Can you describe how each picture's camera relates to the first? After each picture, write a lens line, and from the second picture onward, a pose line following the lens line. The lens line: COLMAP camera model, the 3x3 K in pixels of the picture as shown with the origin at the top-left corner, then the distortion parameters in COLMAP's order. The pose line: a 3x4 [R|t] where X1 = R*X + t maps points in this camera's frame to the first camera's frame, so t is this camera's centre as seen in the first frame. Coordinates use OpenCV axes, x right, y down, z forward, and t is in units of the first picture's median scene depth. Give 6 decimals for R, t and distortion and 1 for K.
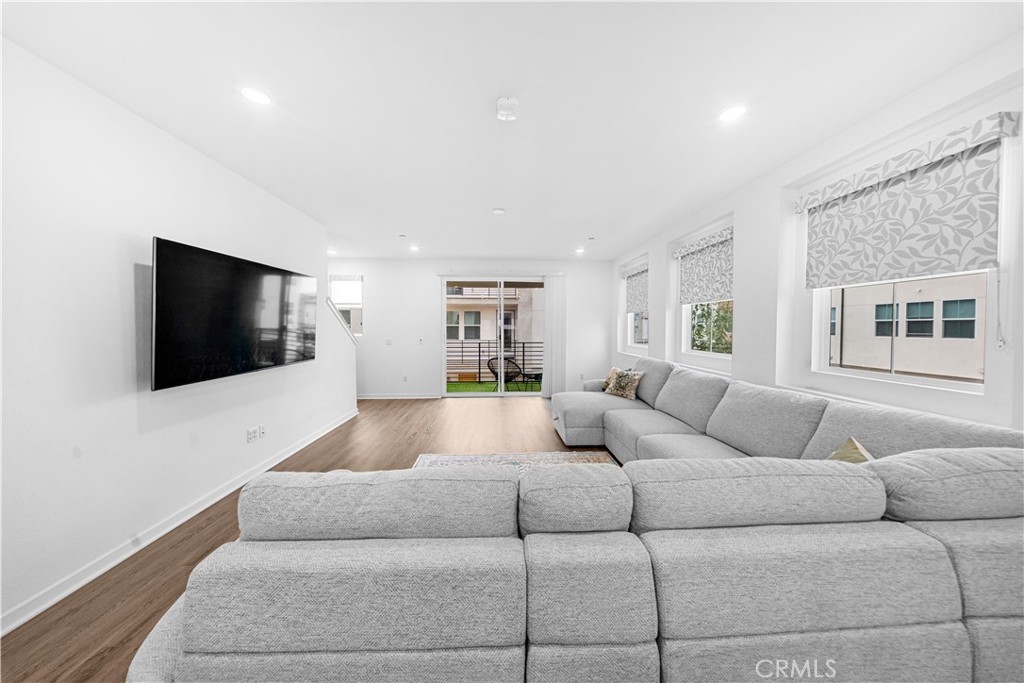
lens RADIAL K [[306.6, 0, 512.0], [0, 306.6, 331.2], [0, 0, 1]] dist [-0.000580, -0.000141]
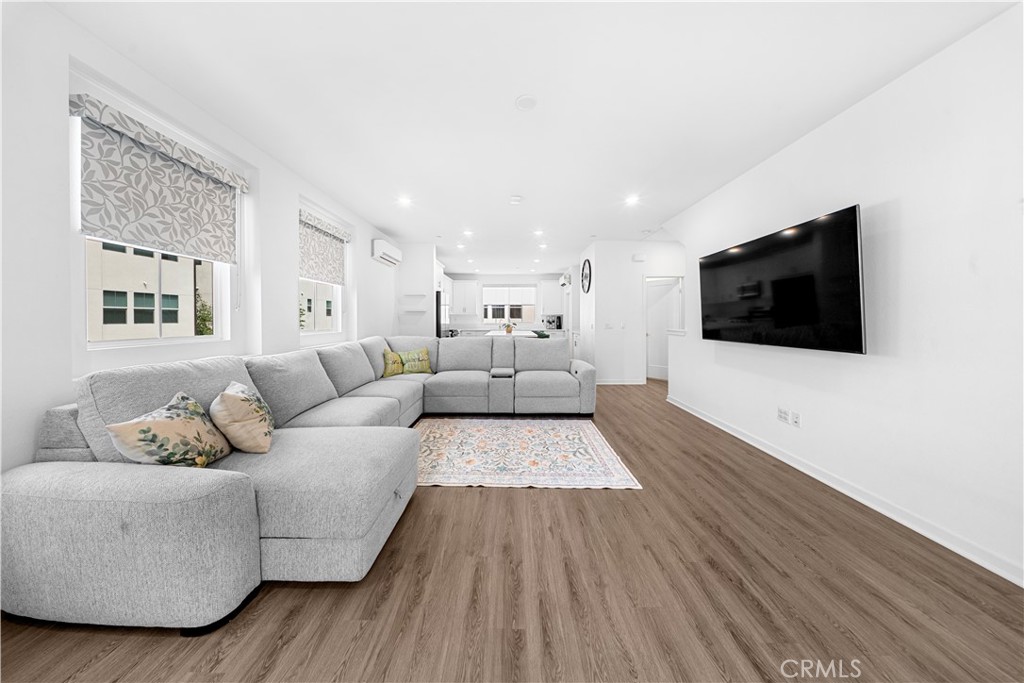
lens RADIAL K [[304.3, 0, 507.1], [0, 304.3, 319.6], [0, 0, 1]] dist [-0.003163, -0.000158]
pose [[-0.998117, -0.001400, 0.061323, -0.049626], [-0.000388, 0.999863, 0.016522, 0.026983], [-0.061338, 0.016467, -0.997981, 1.785382]]
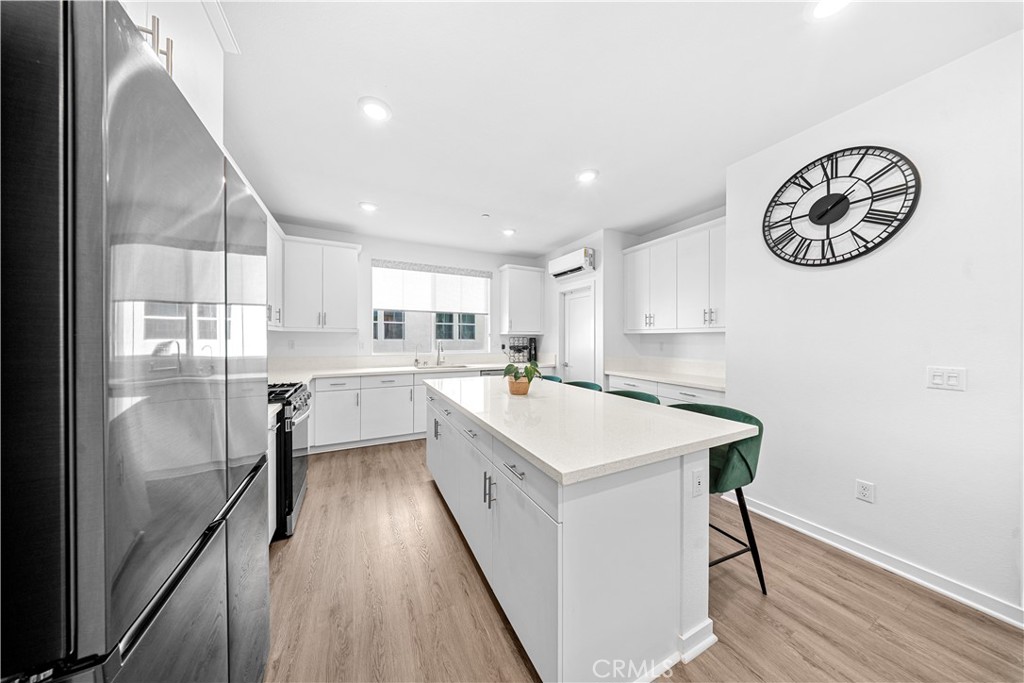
lens RADIAL K [[301.6, 0, 507.3], [0, 301.6, 339.6], [0, 0, 1]] dist [-0.003877, -0.000092]
pose [[-0.917766, -0.001904, -0.397117, 0.389727], [-0.008311, 0.999862, 0.014413, 0.033513], [0.397034, 0.016528, -0.917655, 0.015104]]
